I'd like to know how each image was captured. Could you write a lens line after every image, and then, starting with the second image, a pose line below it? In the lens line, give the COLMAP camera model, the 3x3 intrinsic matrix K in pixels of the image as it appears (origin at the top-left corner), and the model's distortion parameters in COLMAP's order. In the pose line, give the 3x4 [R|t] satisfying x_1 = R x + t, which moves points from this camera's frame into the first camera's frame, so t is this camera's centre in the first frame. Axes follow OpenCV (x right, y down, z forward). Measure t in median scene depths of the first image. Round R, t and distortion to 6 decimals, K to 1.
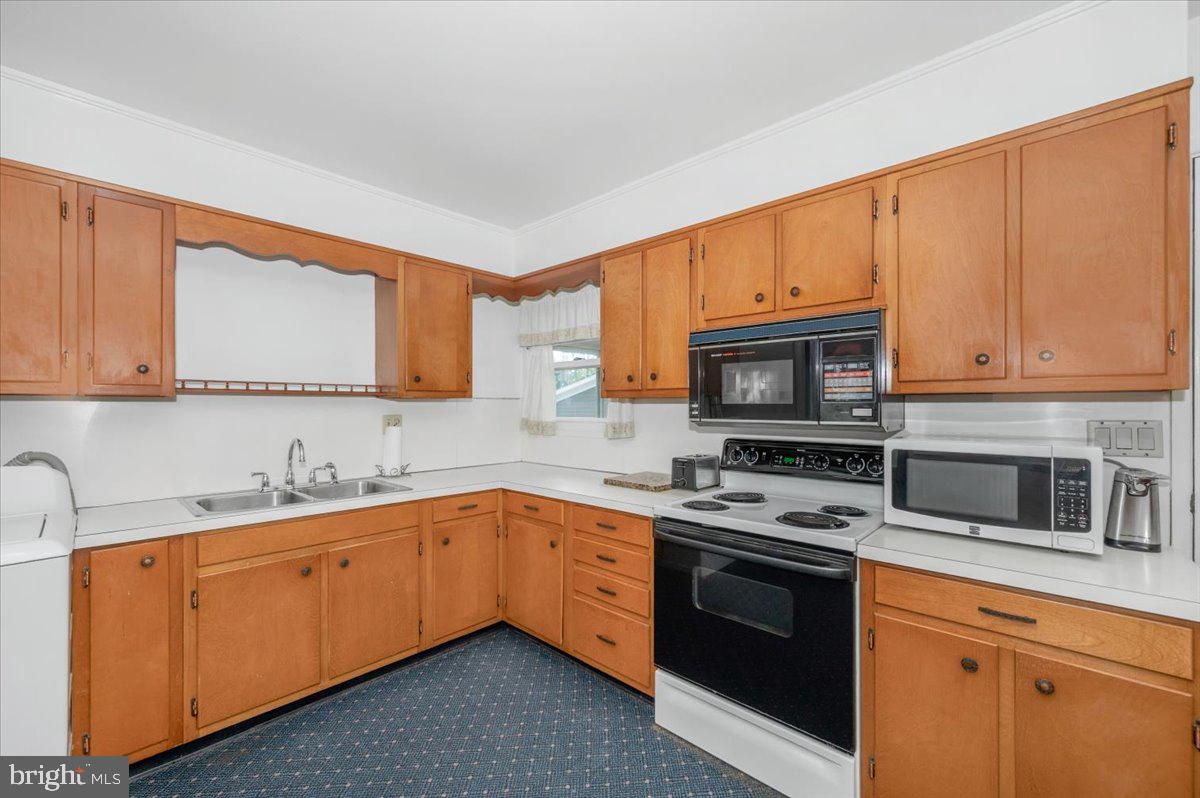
lens RADIAL K [[483.7, 0, 600.0], [0, 483.7, 399.0], [0, 0, 1]] dist [0.000855, 0.000340]
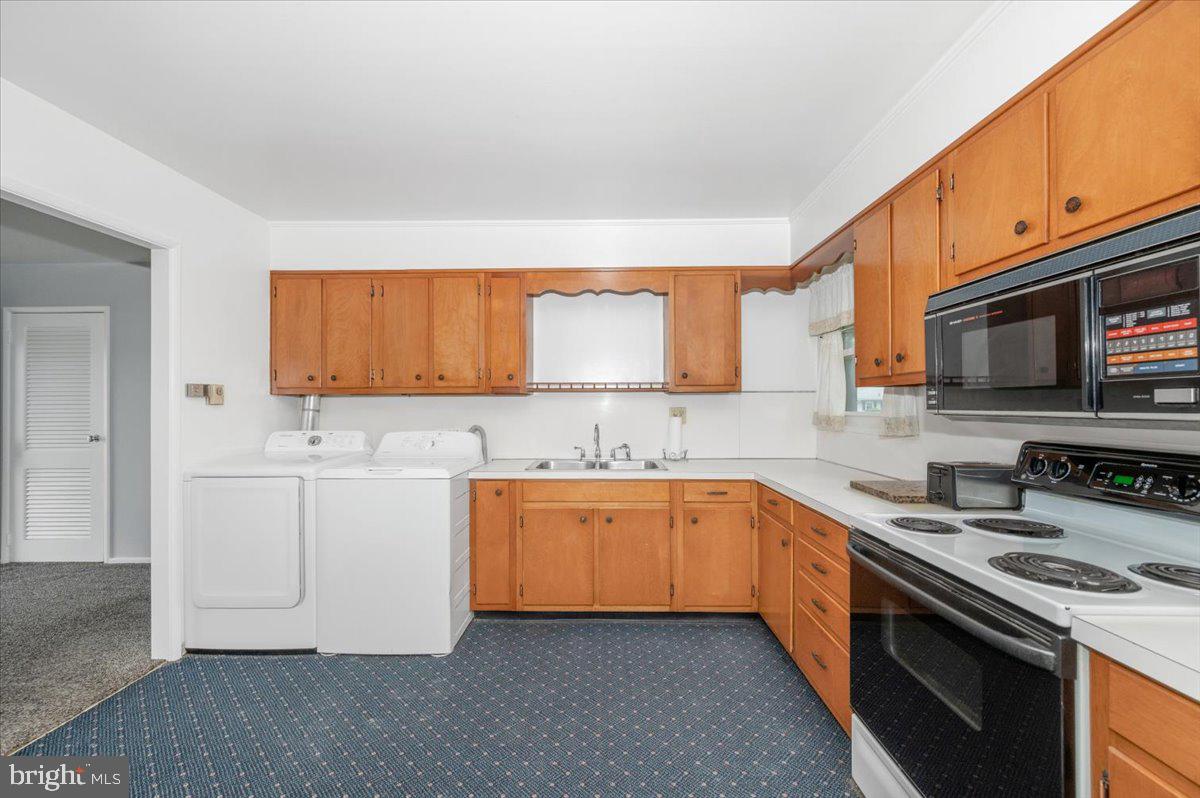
lens RADIAL K [[476.9, 0, 597.0], [0, 476.9, 396.1], [0, 0, 1]] dist [0.002113, -0.000287]
pose [[0.669939, -0.015559, -0.742253, 0.398655], [0.012799, 0.999874, -0.009408, 0.019505], [0.742306, -0.003197, 0.670054, 0.119321]]
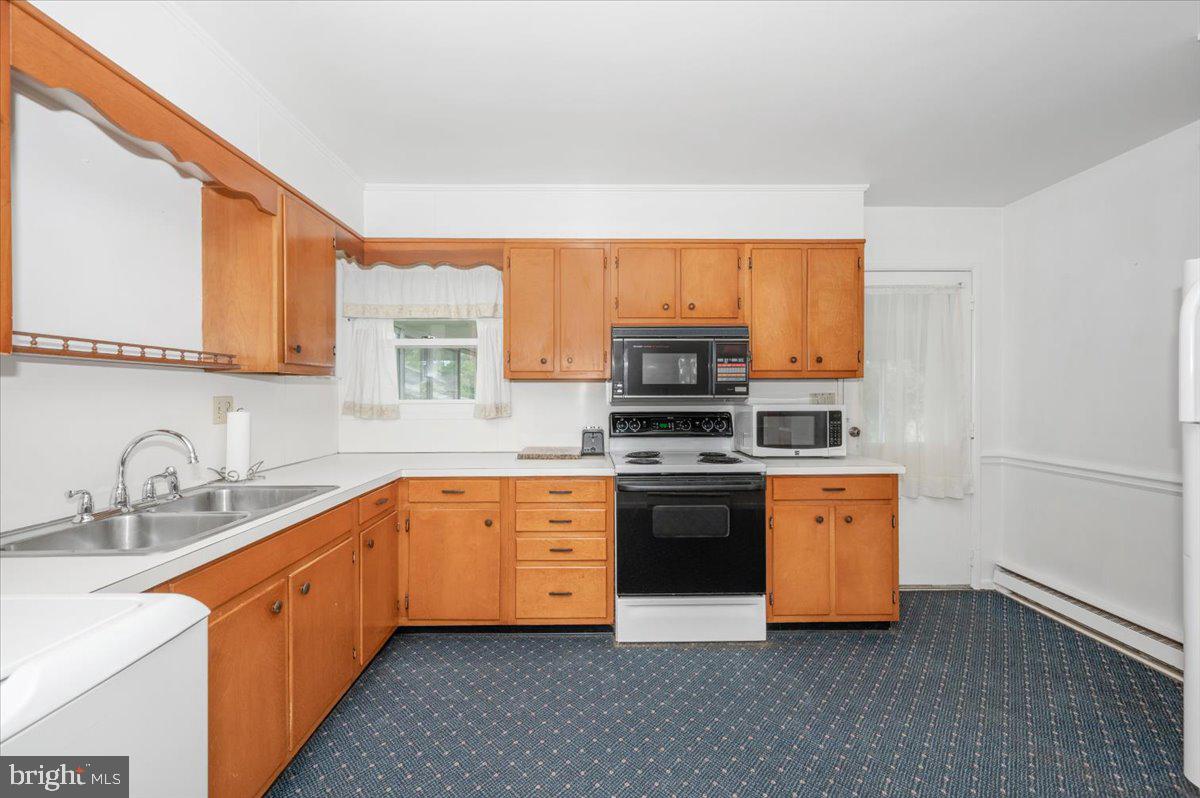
lens RADIAL K [[476.9, 0, 597.0], [0, 476.9, 396.1], [0, 0, 1]] dist [0.002113, -0.000287]
pose [[0.719946, -0.001675, 0.694028, -0.702248], [-0.008320, 0.999904, 0.011044, 0.028490], [-0.693980, -0.013726, 0.719863, 0.153342]]
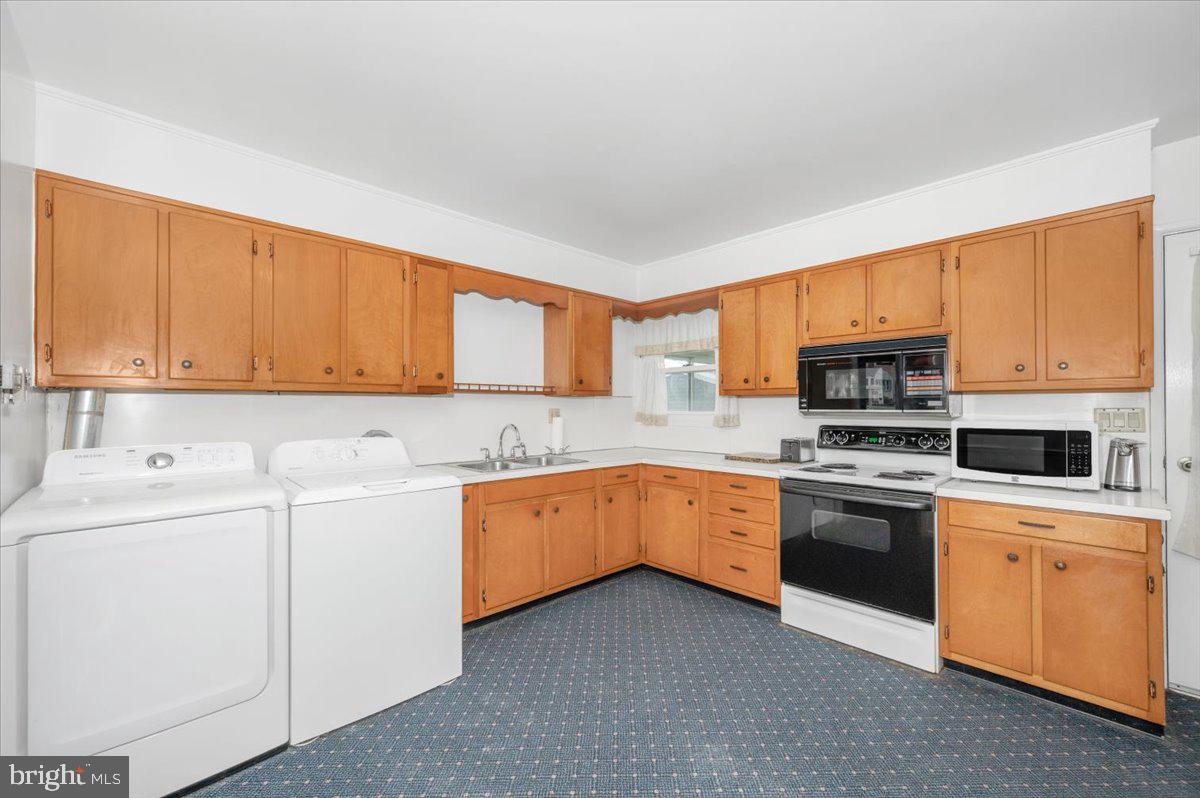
lens RADIAL K [[476.9, 0, 597.0], [0, 476.9, 396.1], [0, 0, 1]] dist [0.002113, -0.000287]
pose [[0.998295, -0.001133, -0.058367, -0.319475], [0.000675, 0.999969, -0.007866, 0.012329], [0.058374, 0.007813, 0.998264, -0.408758]]
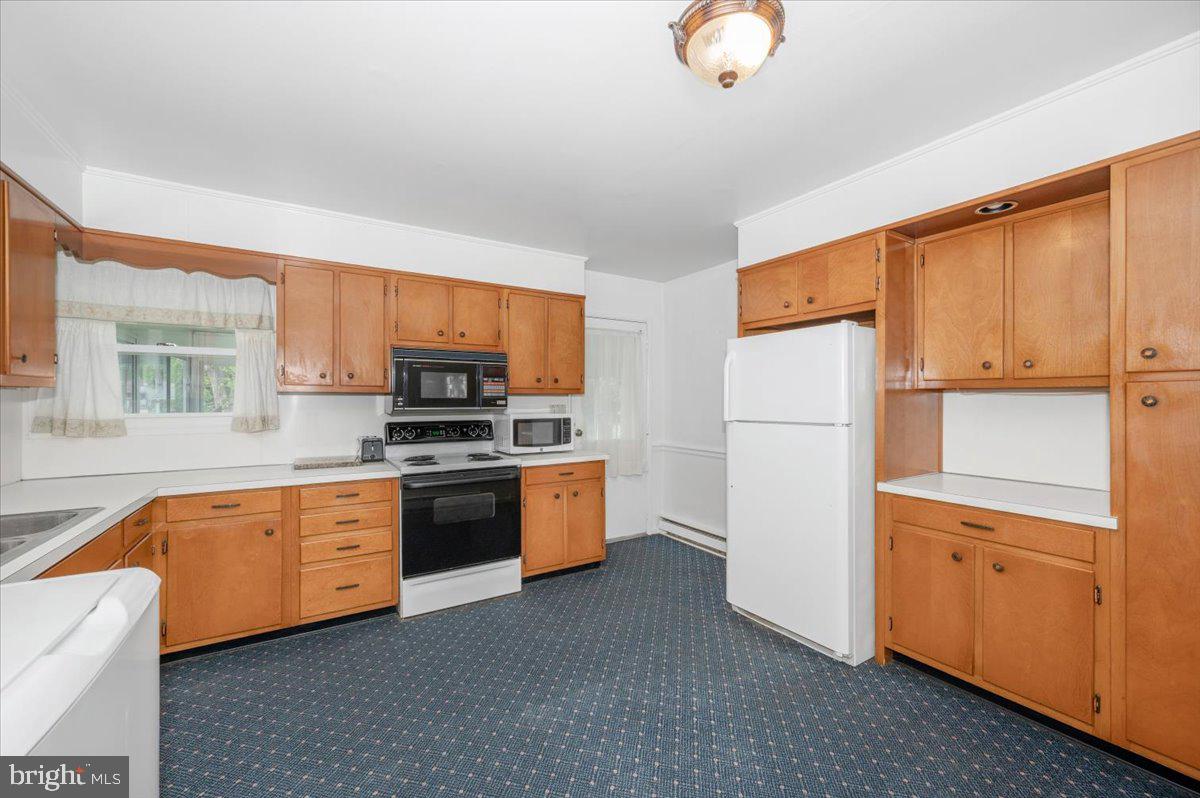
lens RADIAL K [[476.9, 0, 597.0], [0, 476.9, 396.1], [0, 0, 1]] dist [0.002113, -0.000287]
pose [[0.261429, 0.010692, 0.965163, -1.025198], [-0.012113, 0.999896, -0.007796, 0.009139], [-0.965147, -0.009653, 0.261532, 0.062322]]
